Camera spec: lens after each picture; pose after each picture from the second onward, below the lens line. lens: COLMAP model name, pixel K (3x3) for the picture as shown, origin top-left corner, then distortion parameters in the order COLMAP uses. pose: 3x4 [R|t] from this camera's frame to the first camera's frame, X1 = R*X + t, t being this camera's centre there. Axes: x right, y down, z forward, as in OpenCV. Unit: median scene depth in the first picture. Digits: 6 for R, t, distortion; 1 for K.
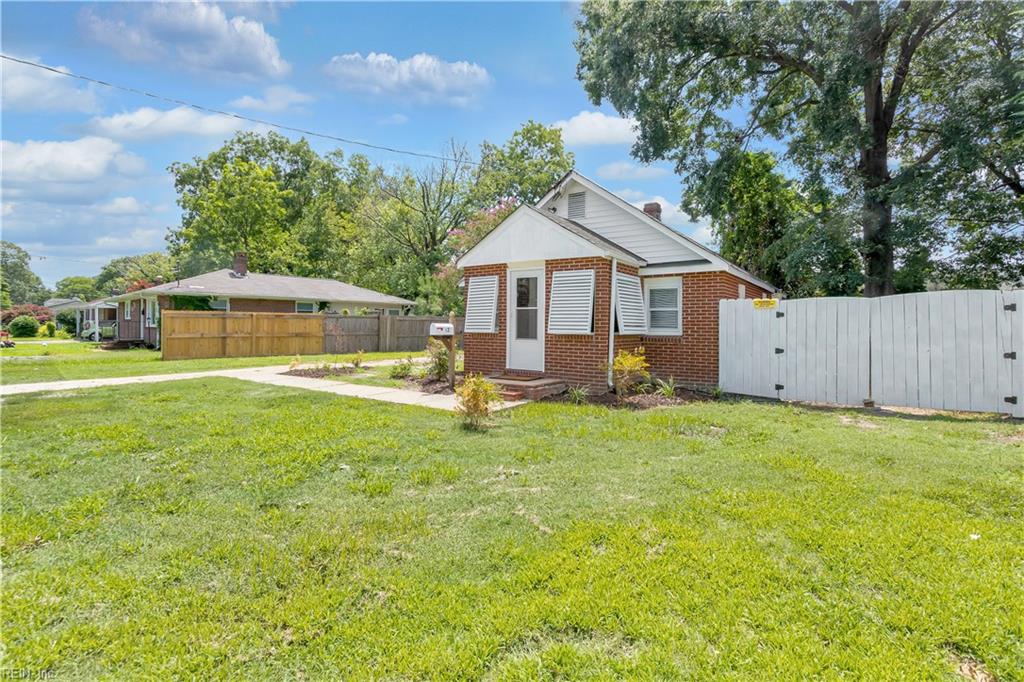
lens RADIAL K [[471.9, 0, 512.0], [0, 471.9, 341.0], [0, 0, 1]] dist [-0.000743, -0.000018]
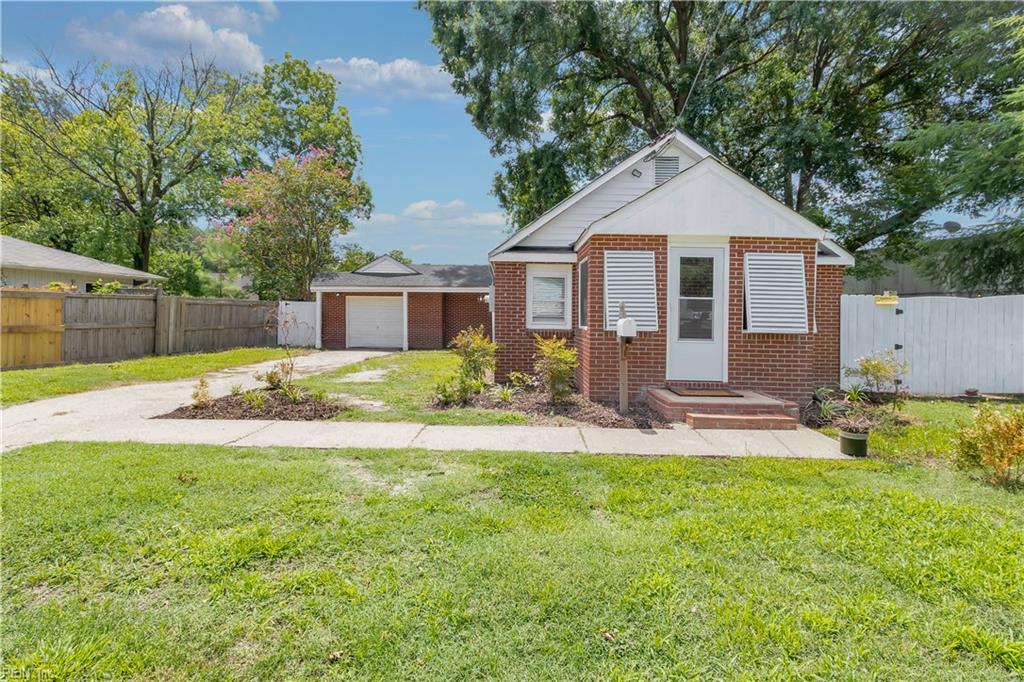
lens RADIAL K [[500.3, 0, 511.9], [0, 500.3, 318.5], [0, 0, 1]] dist [-0.001993, -0.000081]
pose [[0.827423, 0.003003, 0.561572, -0.647022], [0.007344, 0.999842, -0.016168, -0.025673], [-0.561532, 0.017502, 0.827270, 0.500101]]
